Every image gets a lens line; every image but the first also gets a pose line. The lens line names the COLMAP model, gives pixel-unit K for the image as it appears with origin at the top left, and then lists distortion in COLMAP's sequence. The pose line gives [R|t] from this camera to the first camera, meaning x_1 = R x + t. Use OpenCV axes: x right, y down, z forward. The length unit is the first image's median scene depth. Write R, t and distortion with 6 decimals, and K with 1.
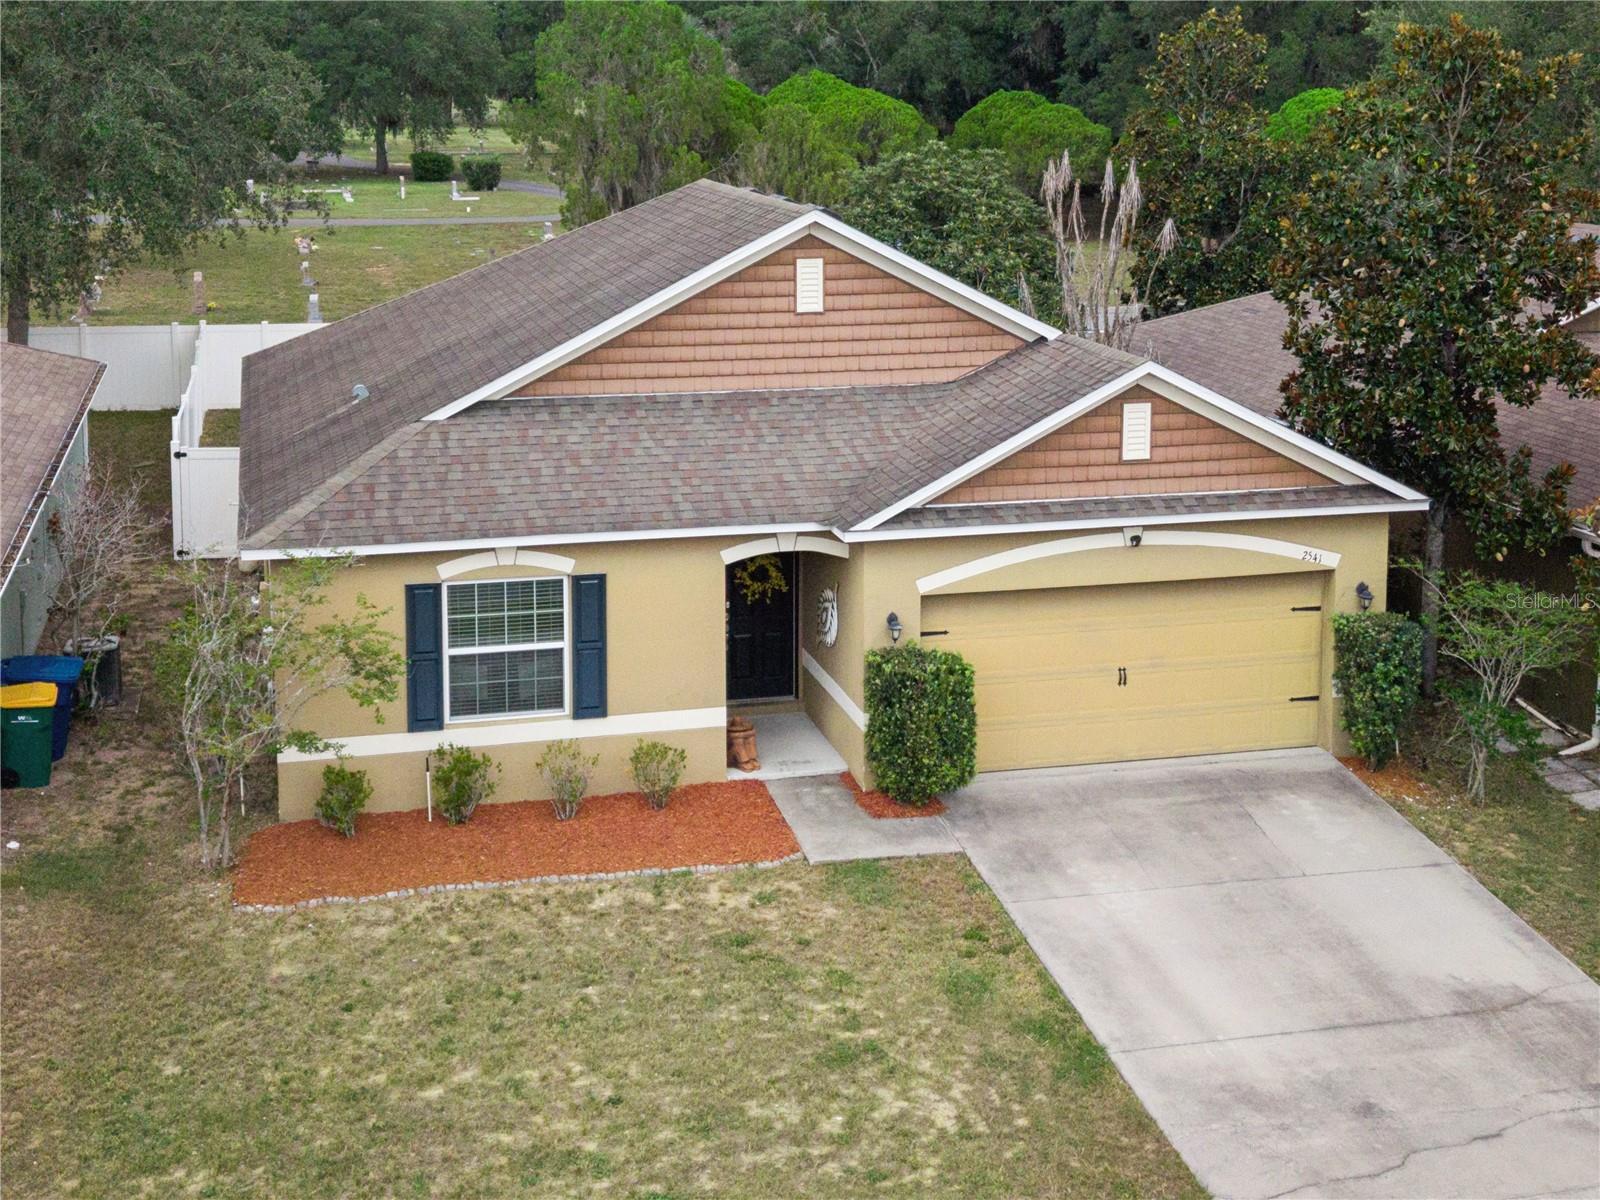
lens RADIAL K [[2163.0, 0, 811.1], [0, 2163.0, 374.9], [0, 0, 1]] dist [0.028064, 0.032527]
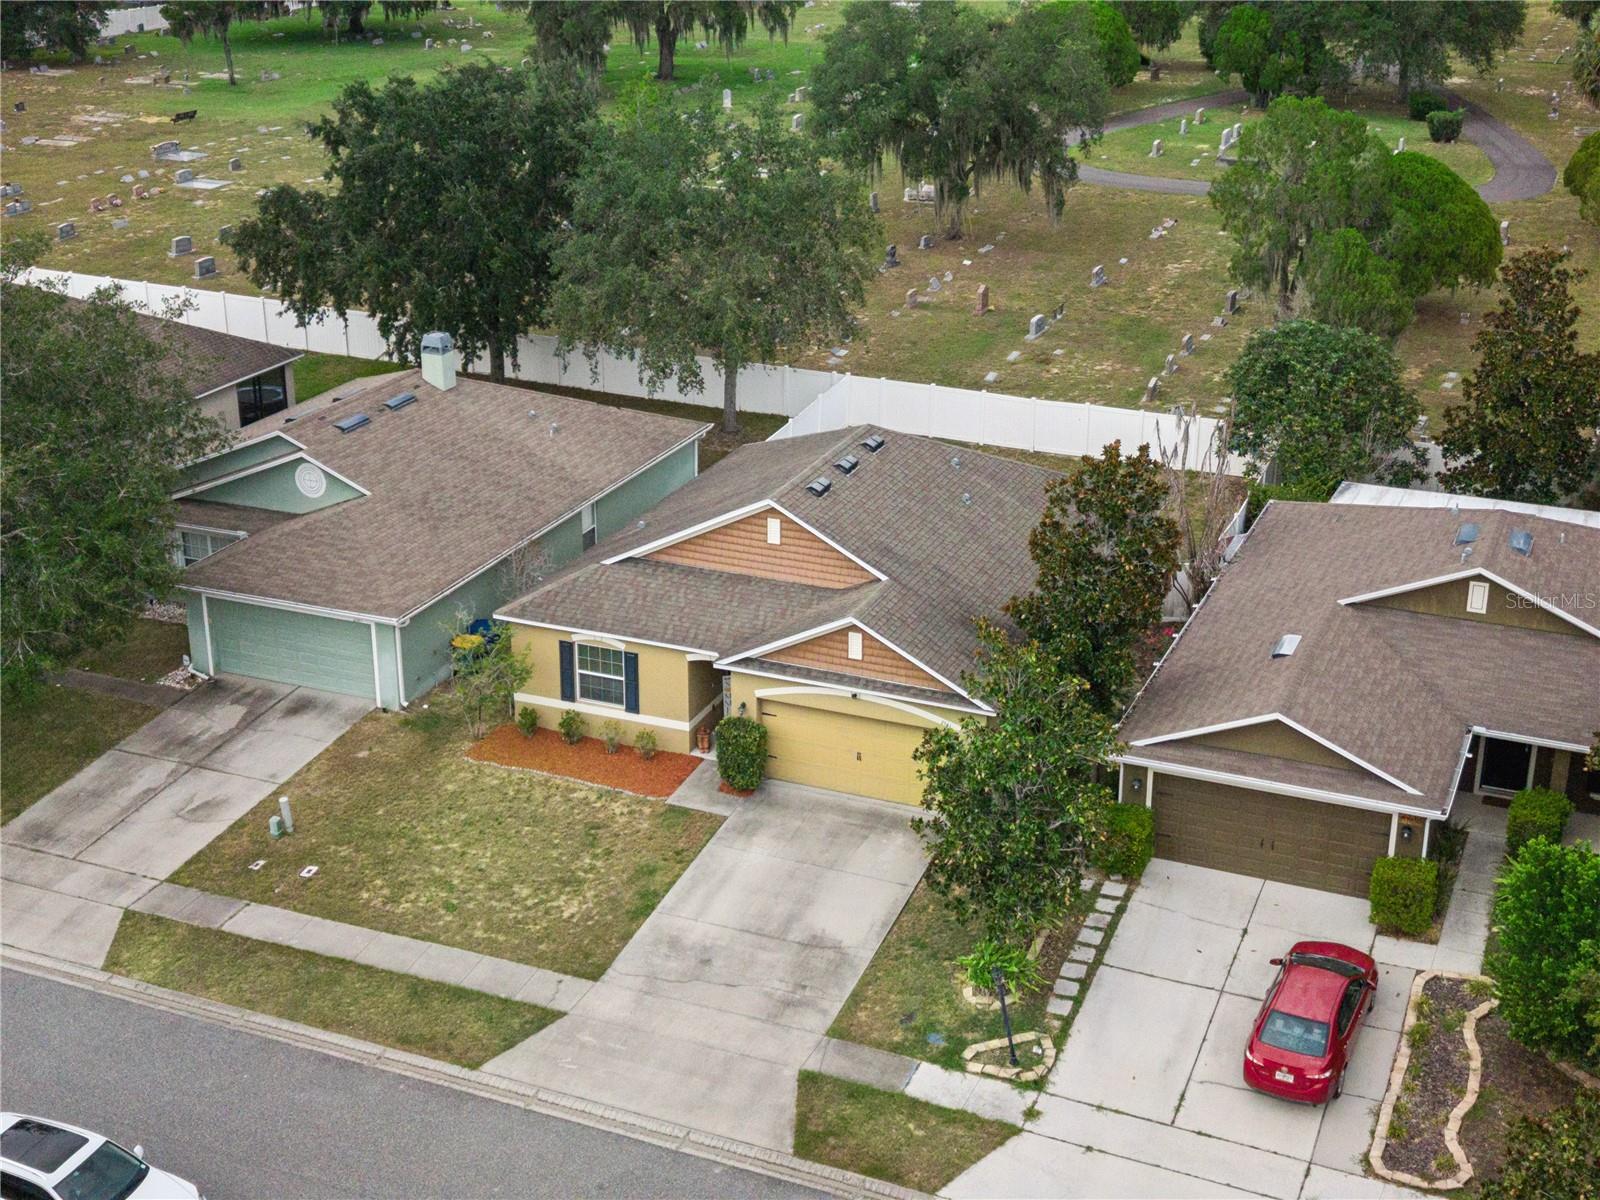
lens RADIAL K [[2149.5, 0, 800.0], [0, 2149.5, 600.0], [0, 0, 1]] dist [0.112908, -0.338370]
pose [[0.798922, 0.223891, -0.558208, 1.266718], [-0.086368, 0.961217, 0.261922, -0.556945], [0.595200, -0.161044, 0.787275, -0.631297]]
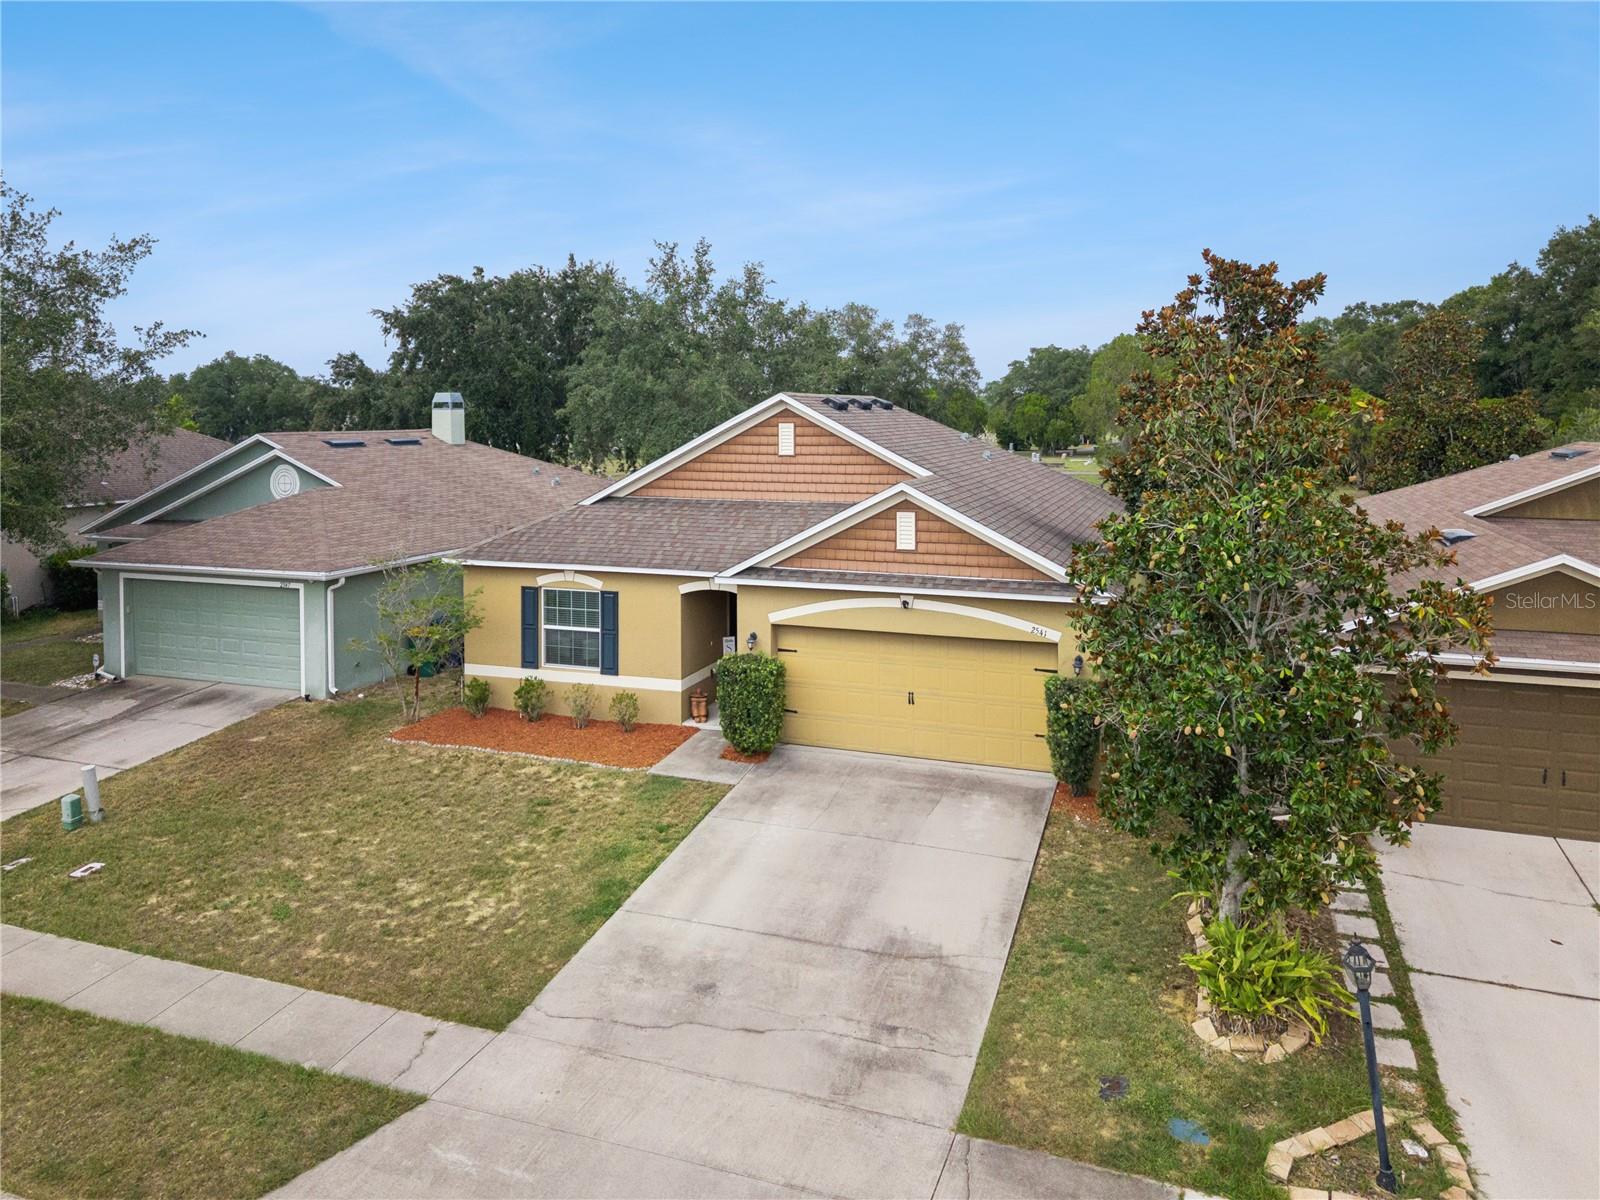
lens RADIAL K [[1136.8, 0, 797.4], [0, 1136.8, 420.4], [0, 0, 1]] dist [0.017159, -0.017190]
pose [[0.827553, 0.002959, -0.561380, 0.552528], [-0.076112, 0.991344, -0.106975, 0.041726], [0.556204, 0.131255, 0.820615, 0.305075]]
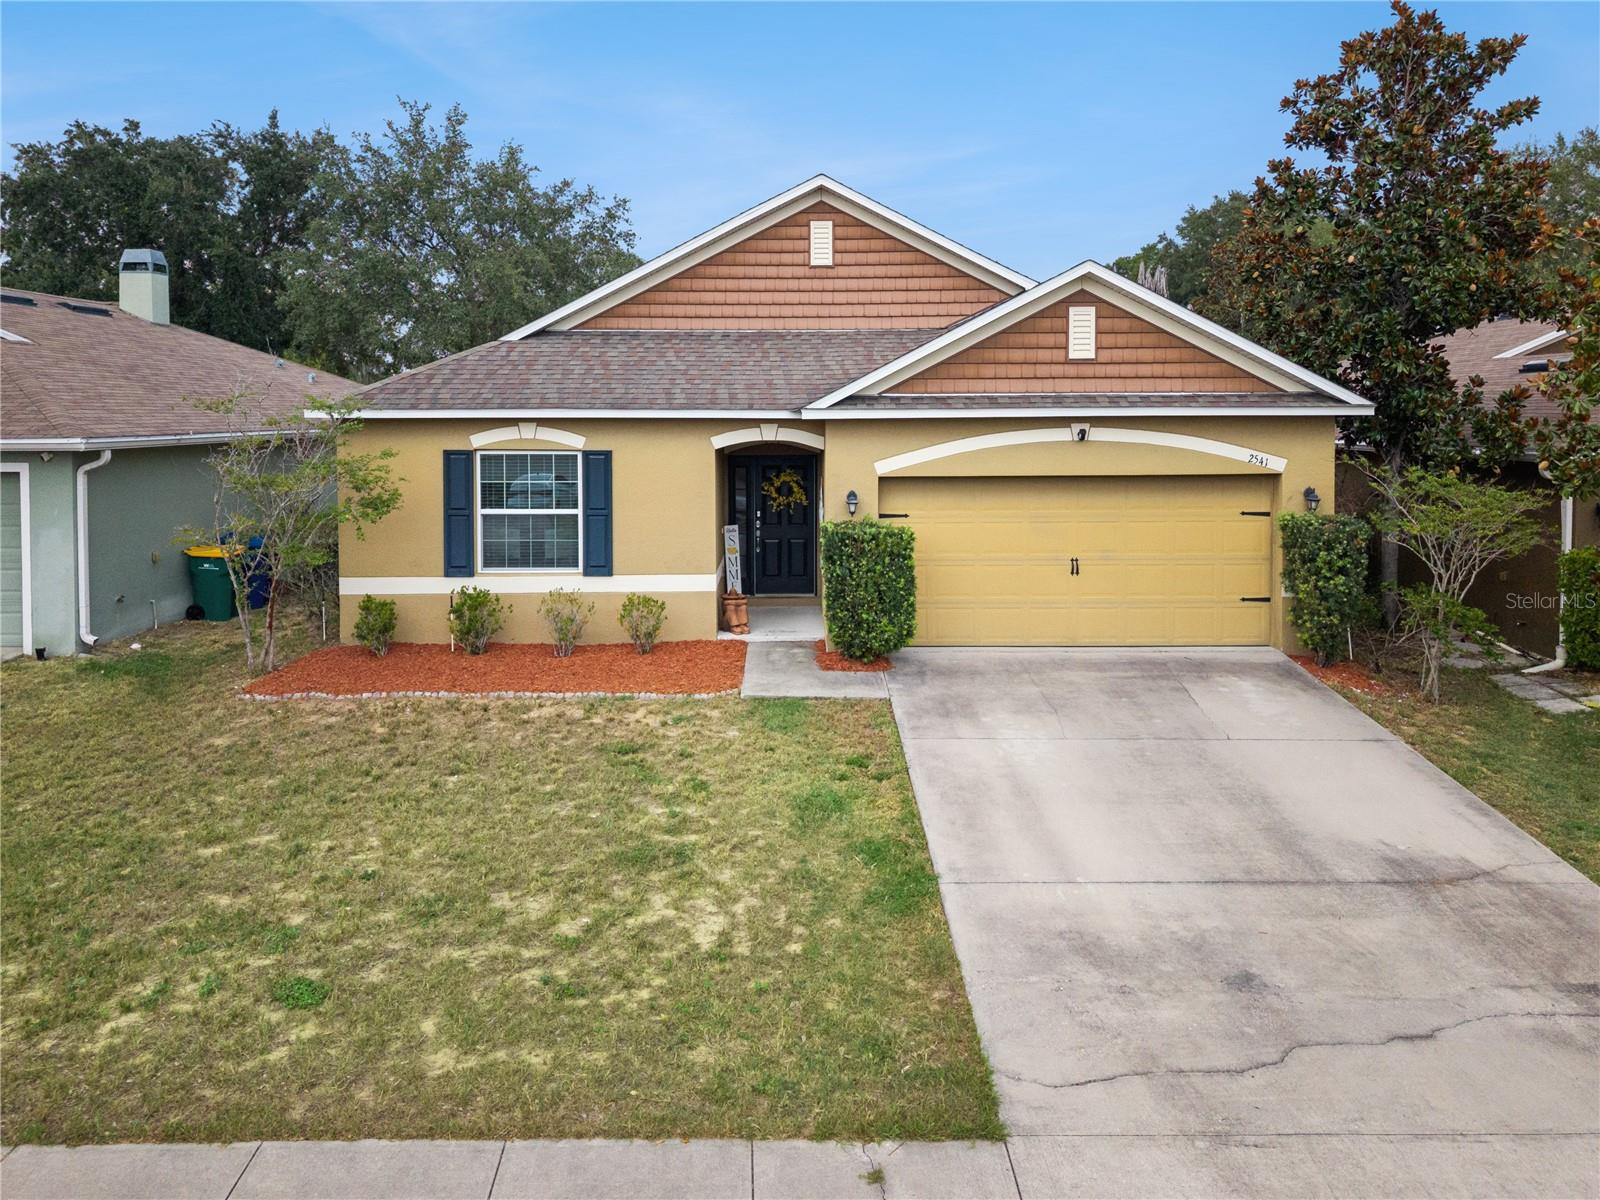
lens RADIAL K [[1138.6, 0, 797.4], [0, 1138.6, 448.6], [0, 0, 1]] dist [0.011962, -0.008134]
pose [[0.971256, 0.005741, -0.237968, 0.153320], [-0.030489, 0.994475, -0.100446, 0.151716], [0.236077, 0.104814, 0.966065, 0.428175]]
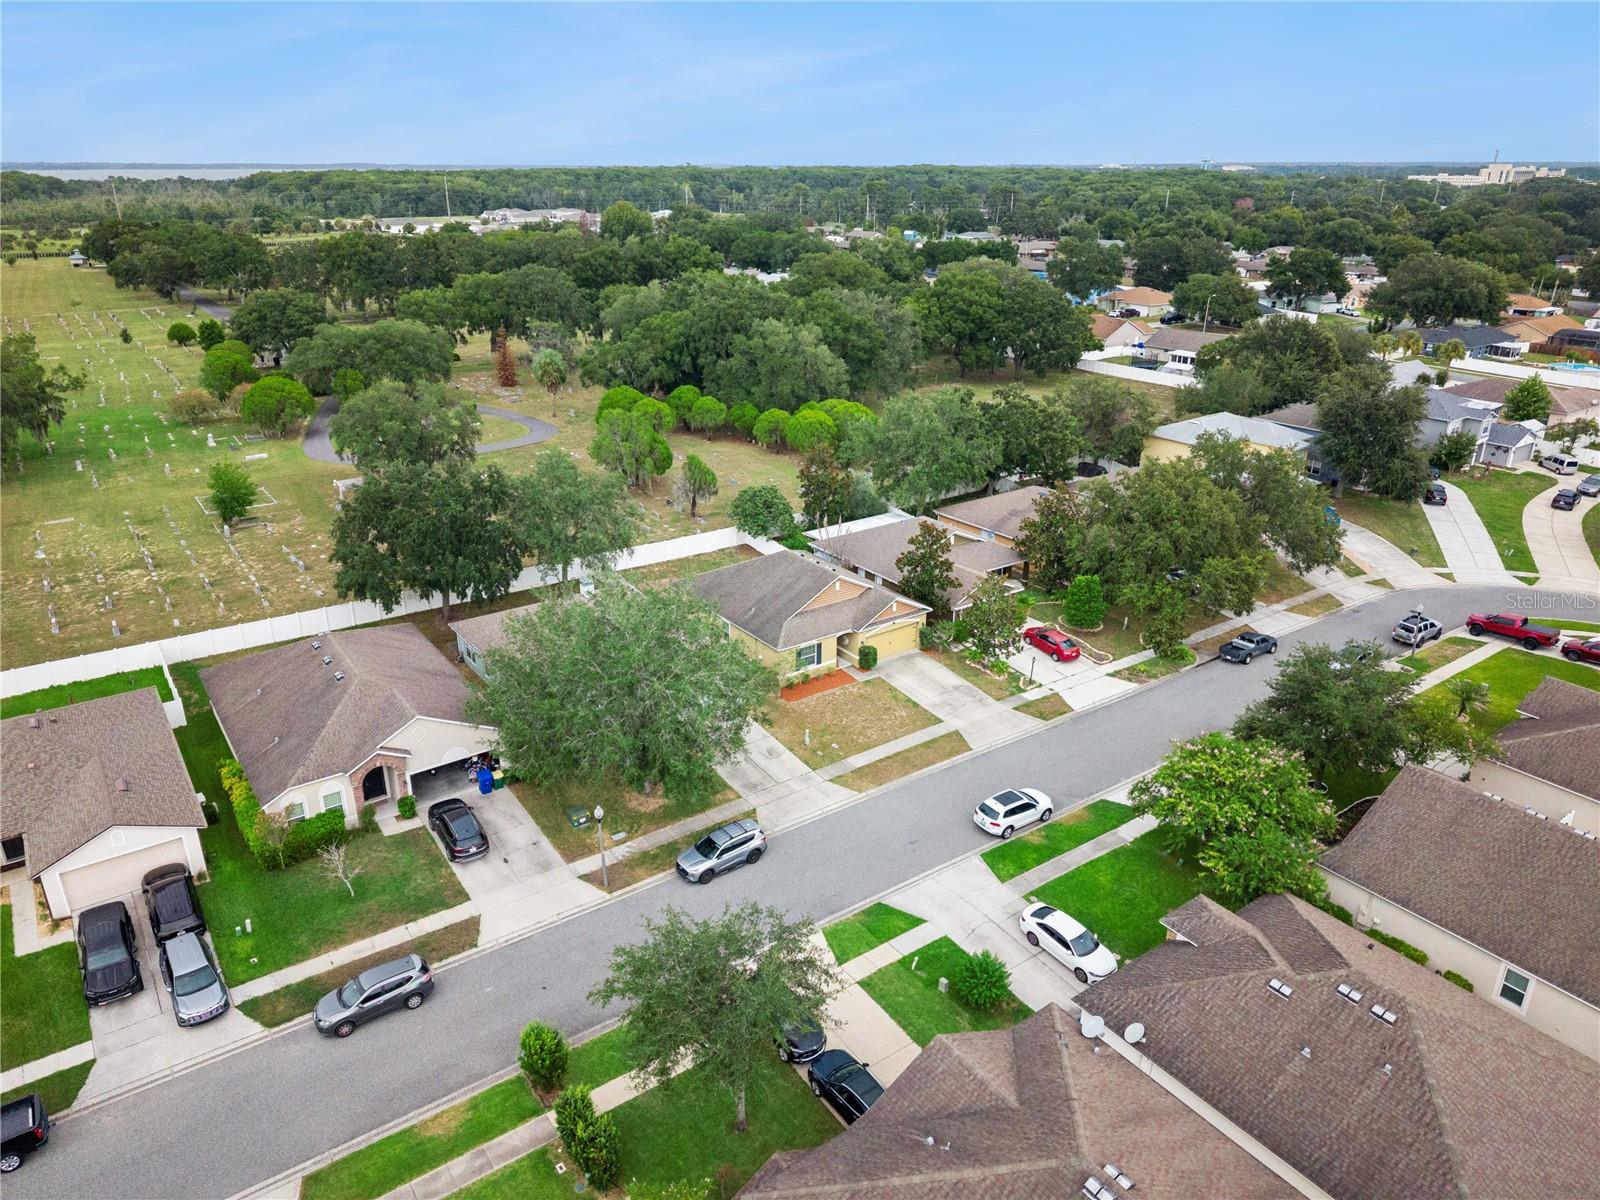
lens RADIAL K [[1078.5, 0, 795.5], [0, 1078.5, 582.4], [0, 0, 1]] dist [-0.002906, -0.004254]
pose [[0.930543, -0.128710, 0.342817, -1.227443], [0.047264, 0.970577, 0.236106, -0.826756], [-0.363119, -0.203504, 0.909247, -1.799694]]
